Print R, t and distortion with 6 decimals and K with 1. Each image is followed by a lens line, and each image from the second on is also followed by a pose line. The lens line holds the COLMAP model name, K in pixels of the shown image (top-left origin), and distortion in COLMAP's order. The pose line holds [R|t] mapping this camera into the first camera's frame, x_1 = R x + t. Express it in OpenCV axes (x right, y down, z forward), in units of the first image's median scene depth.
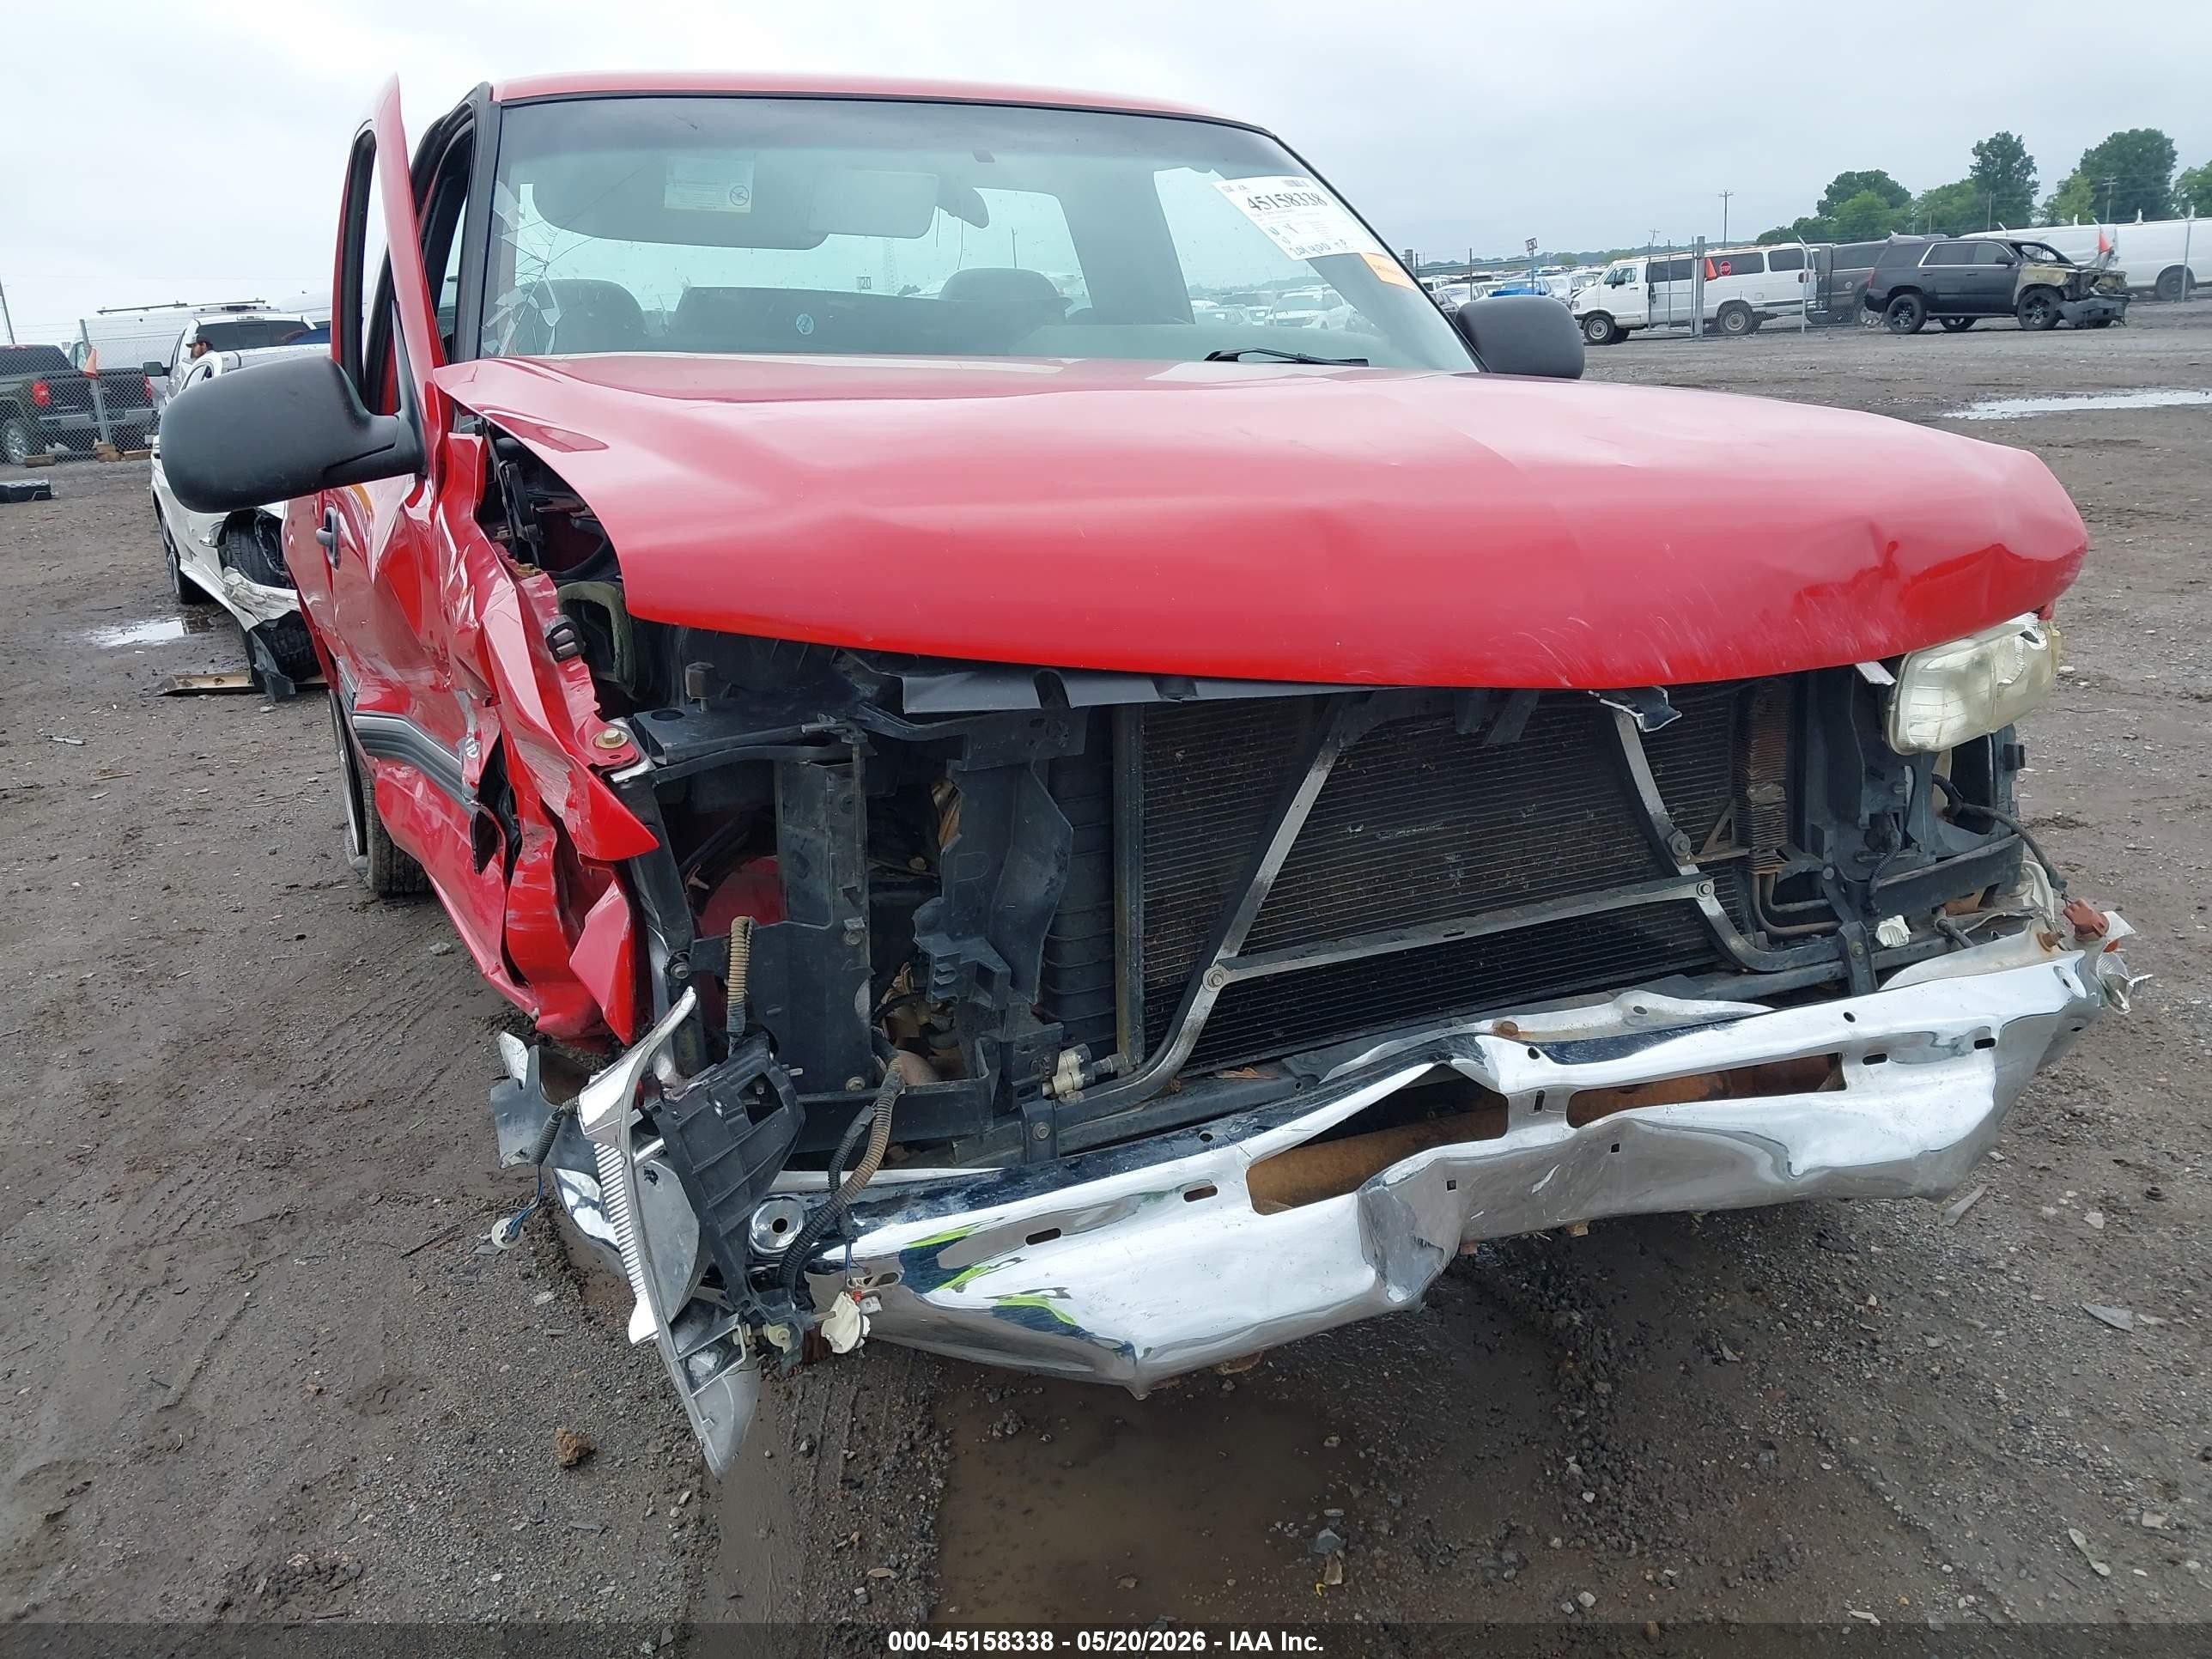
lens RADIAL K [[1712.0, 0, 1119.3], [0, 1712.0, 822.7], [0, 0, 1]] dist [0.042562, -0.044939]
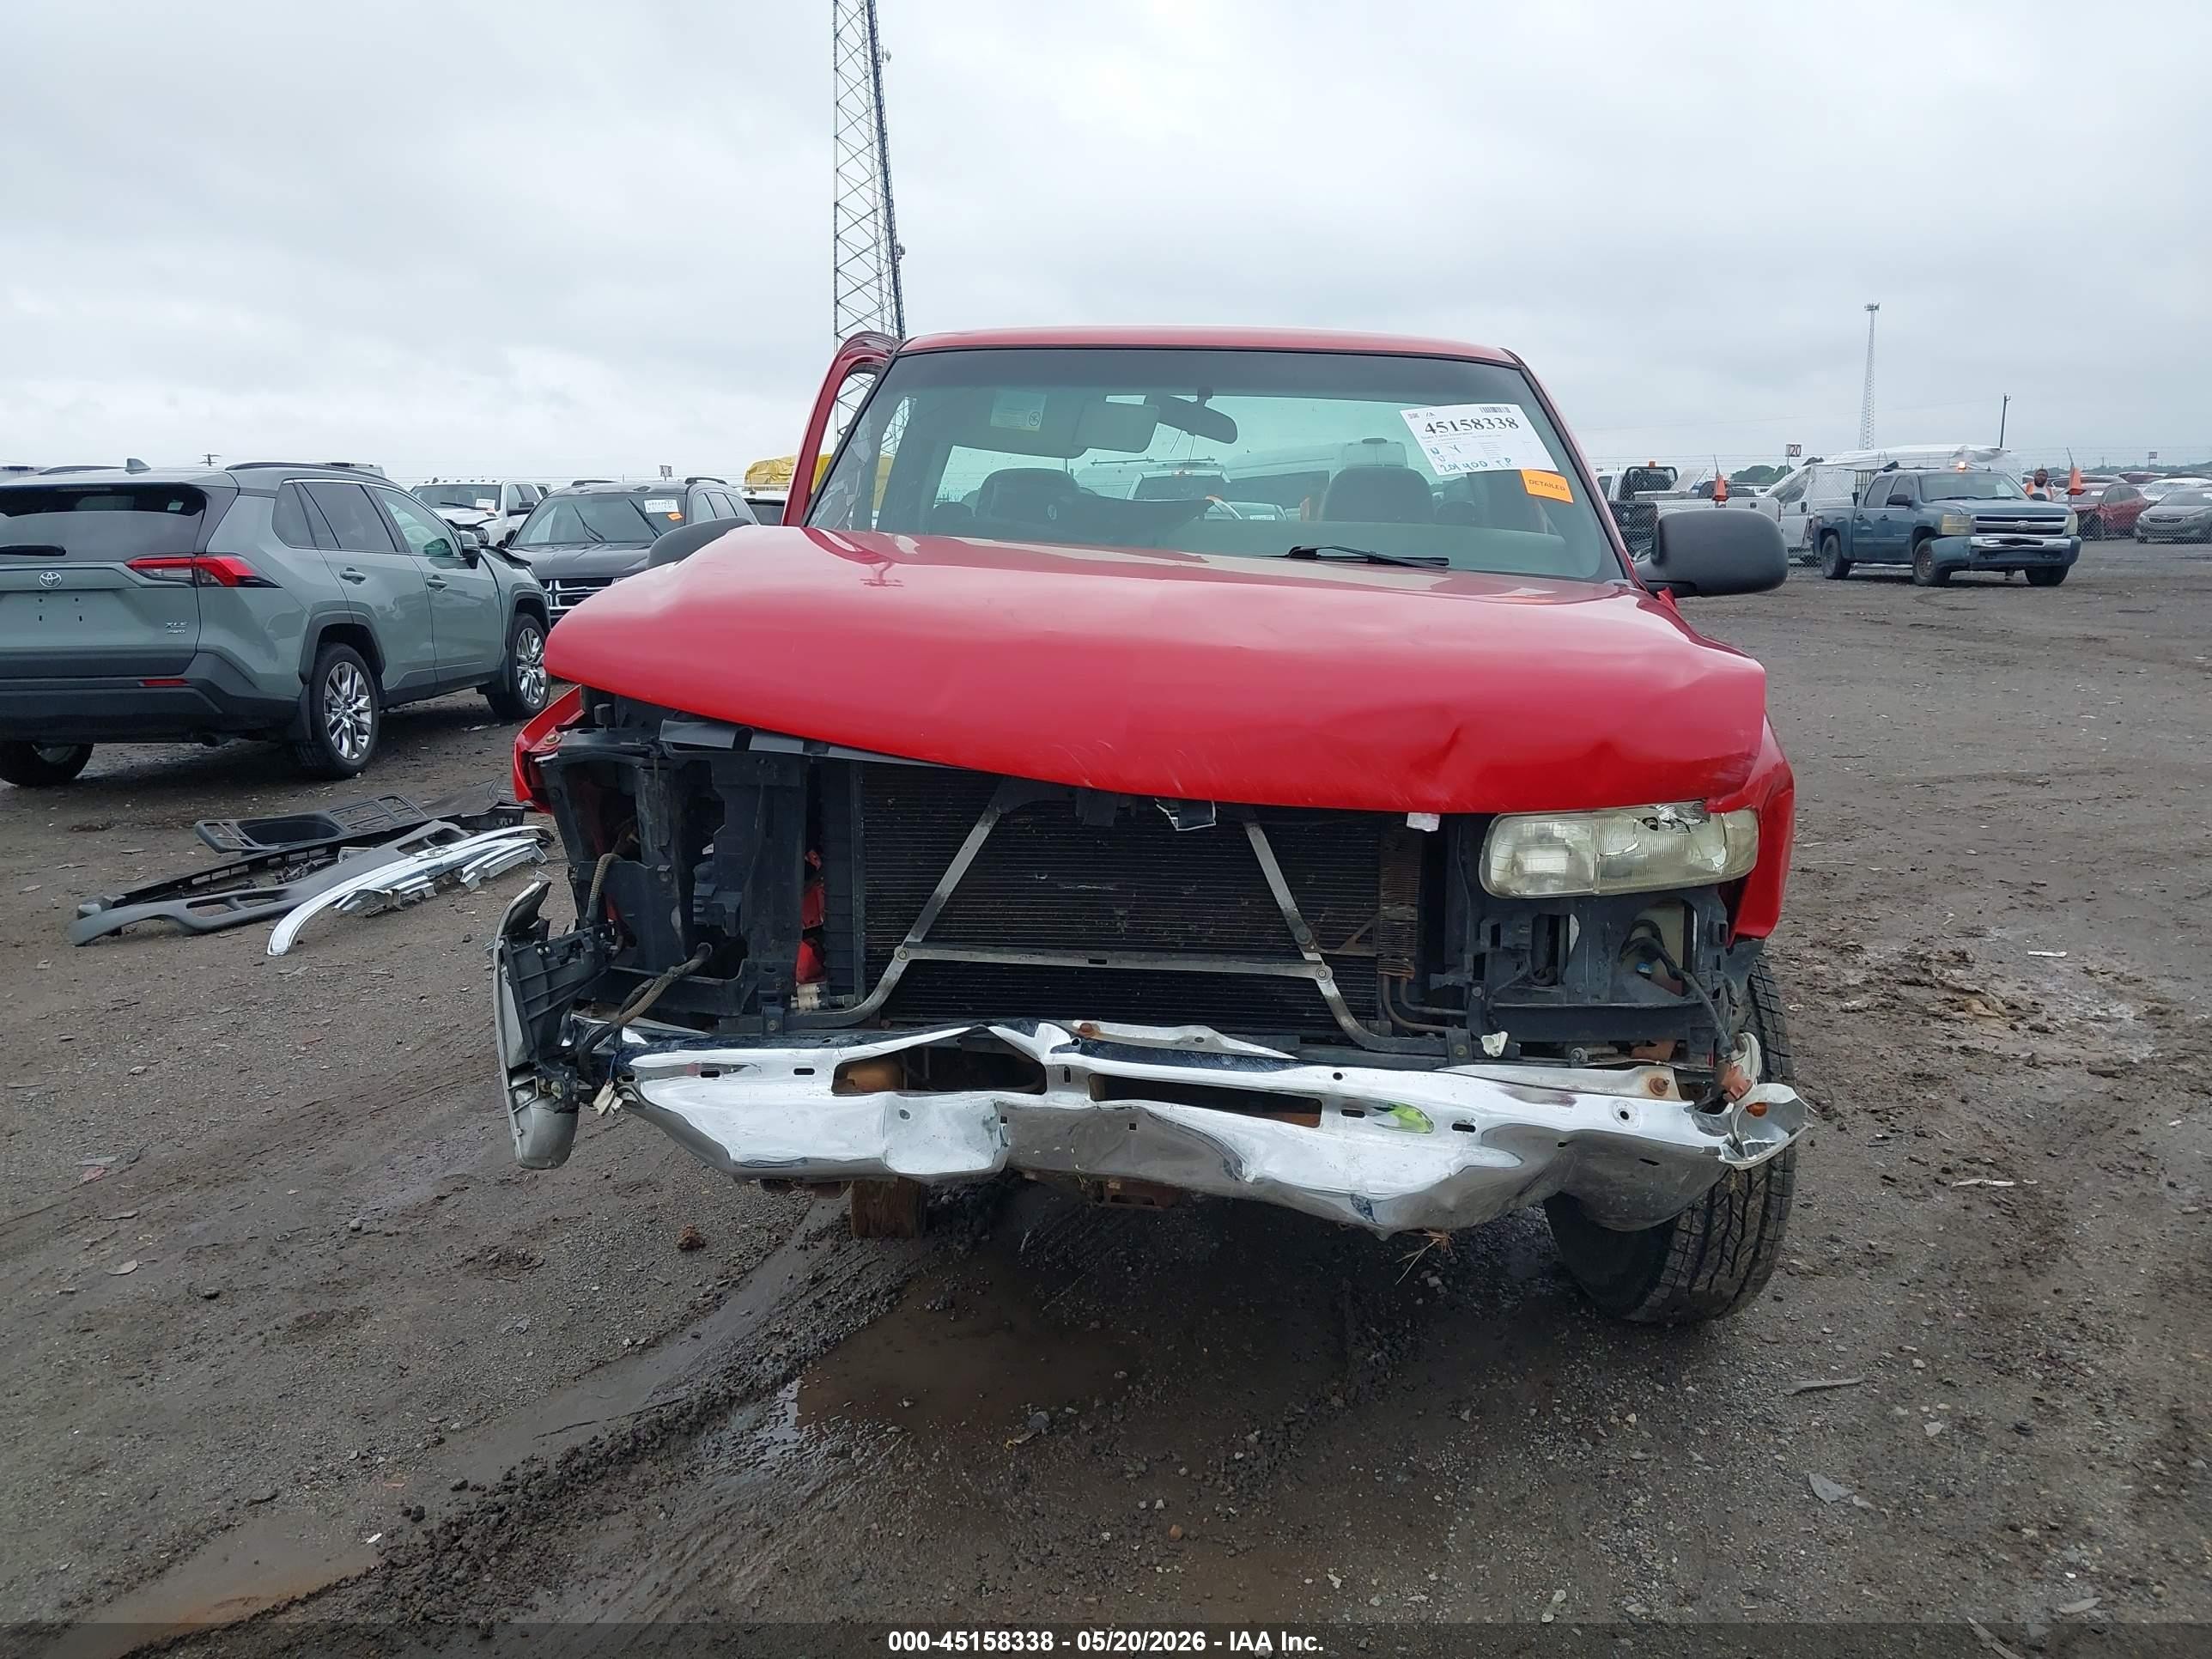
lens RADIAL K [[1712.0, 0, 1139.0], [0, 1712.0, 807.3], [0, 0, 1]] dist [0.042562, -0.044939]
pose [[0.868008, 0.127416, -0.479923, 0.894776], [-0.172714, 0.983639, -0.051228, 0.005732], [0.465544, 0.127355, 0.875813, -0.224134]]
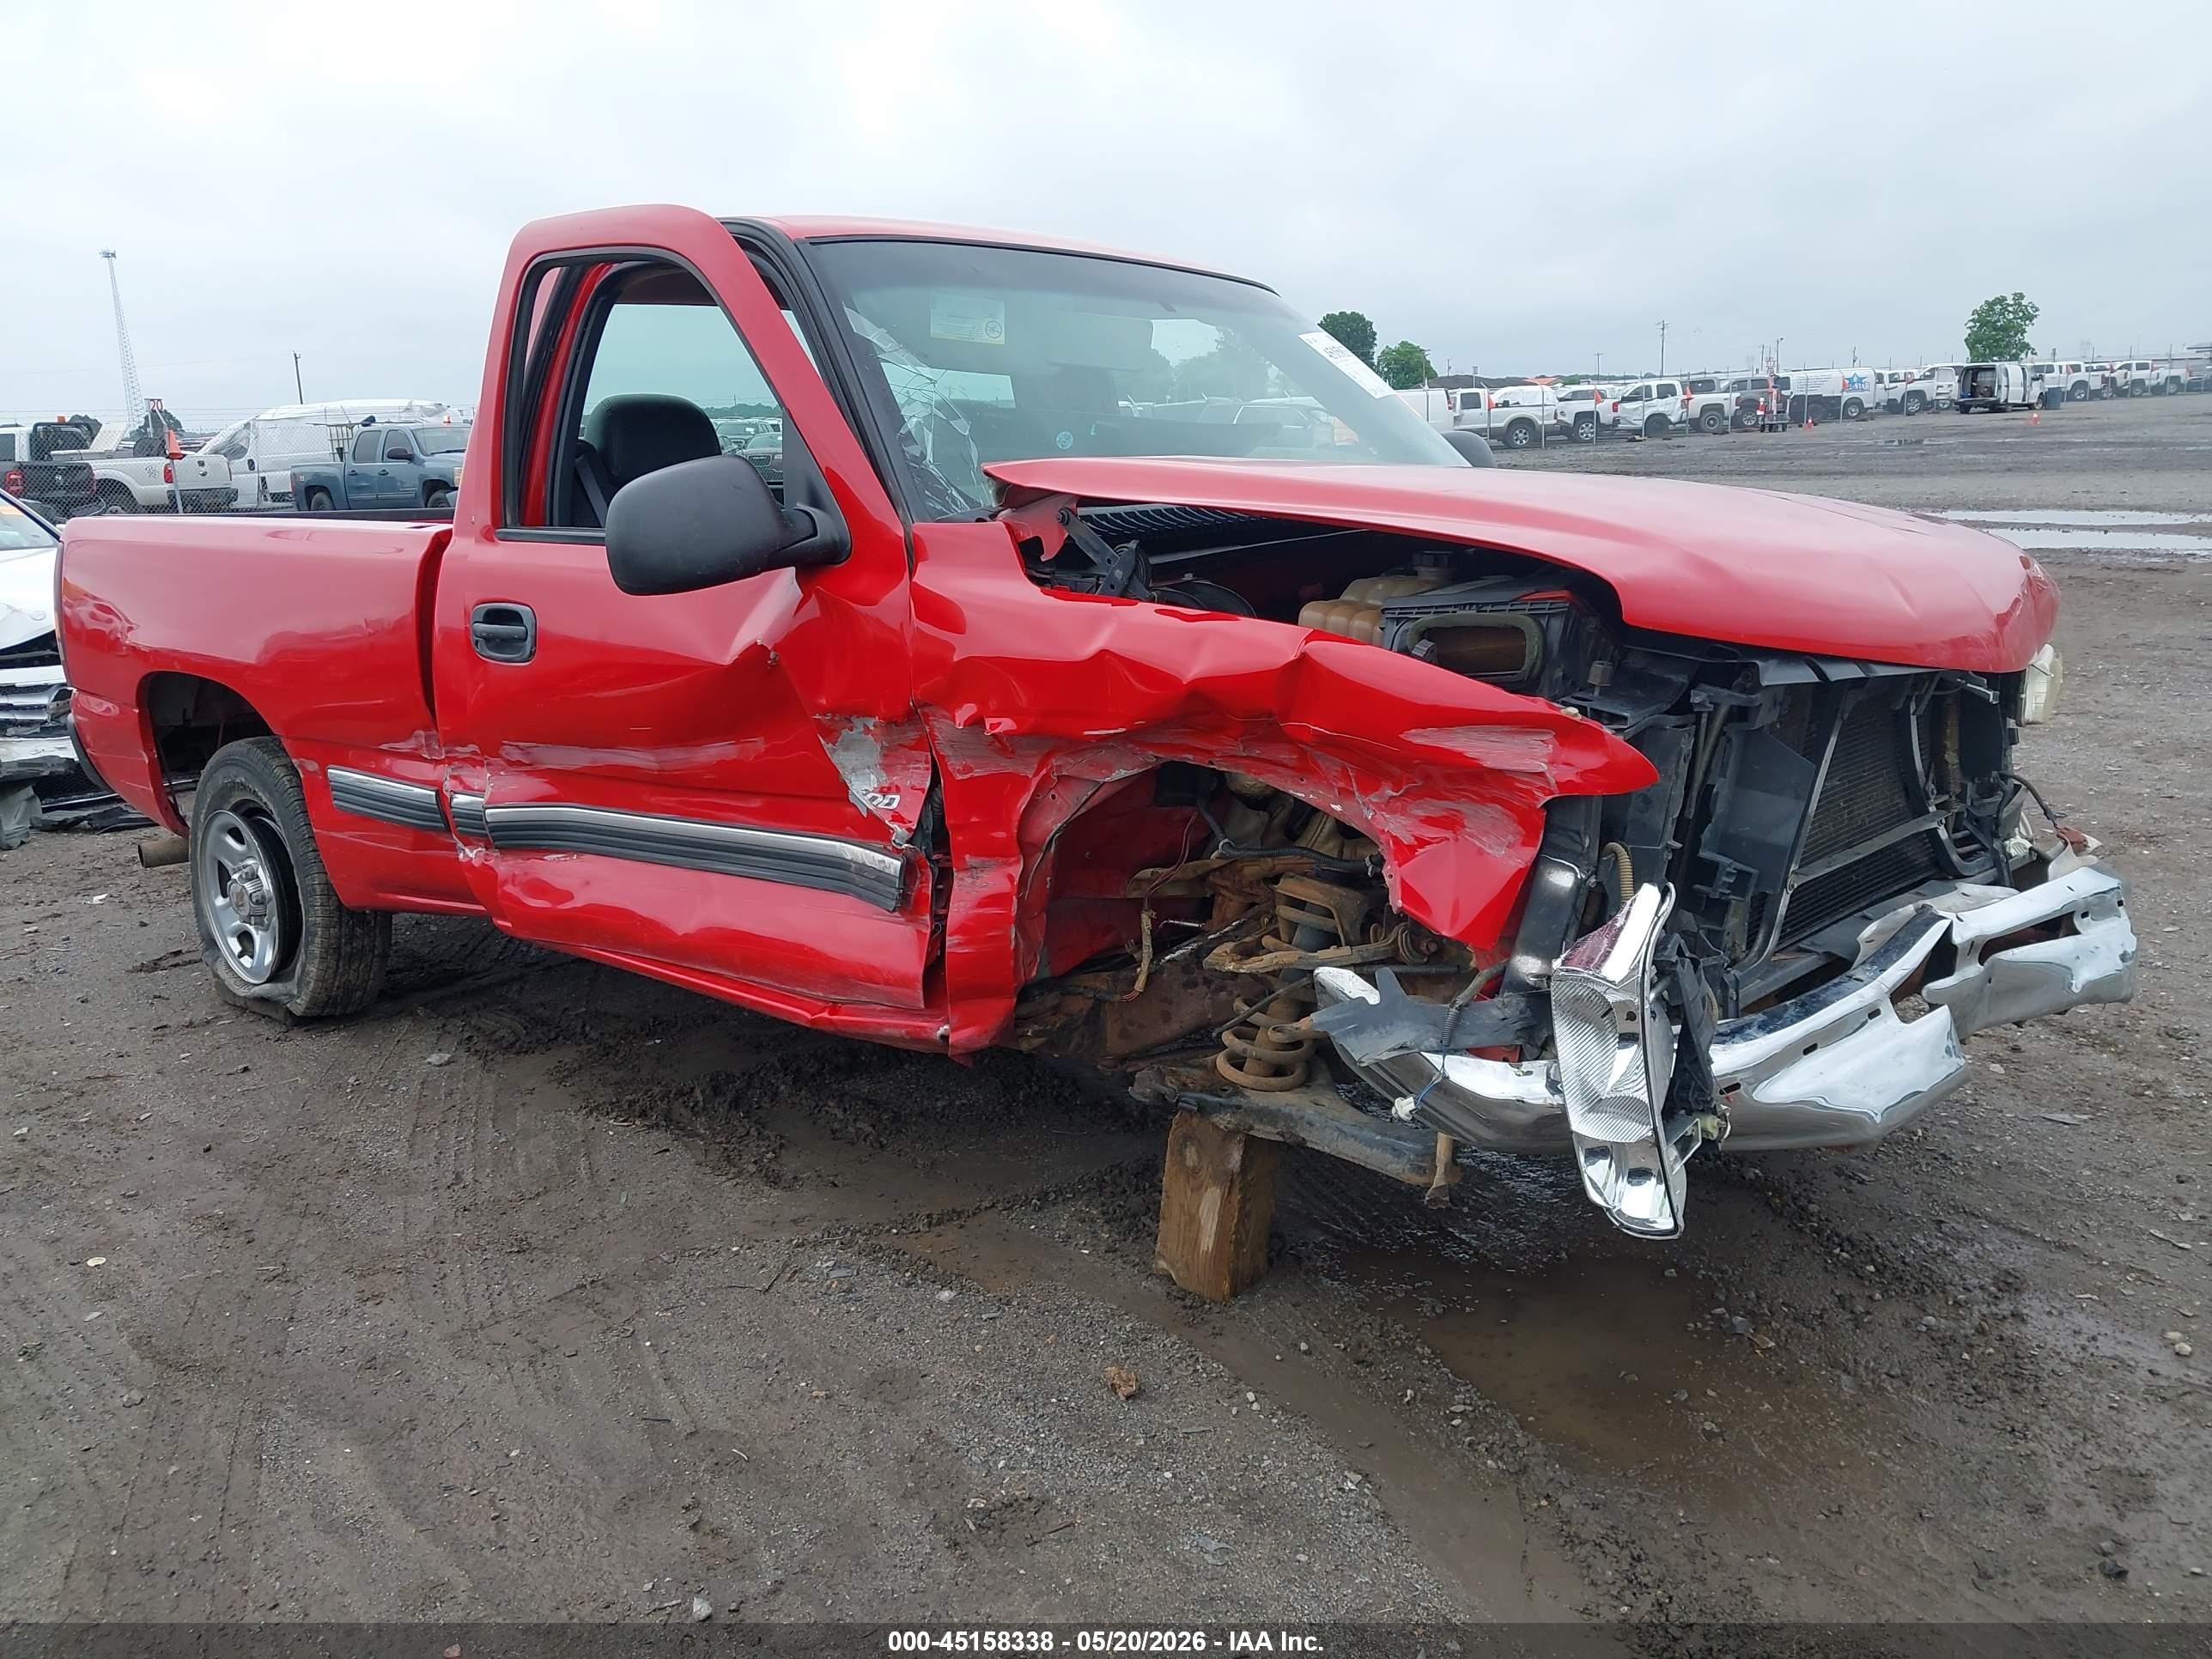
lens RADIAL K [[1712.0, 0, 1103.3], [0, 1712.0, 826.0], [0, 0, 1]] dist [0.042562, -0.044939]
pose [[0.932142, -0.058703, 0.357302, -0.937894], [0.085188, 0.994627, -0.058830, 0.075064], [-0.351929, 0.085276, 0.932134, -0.138383]]
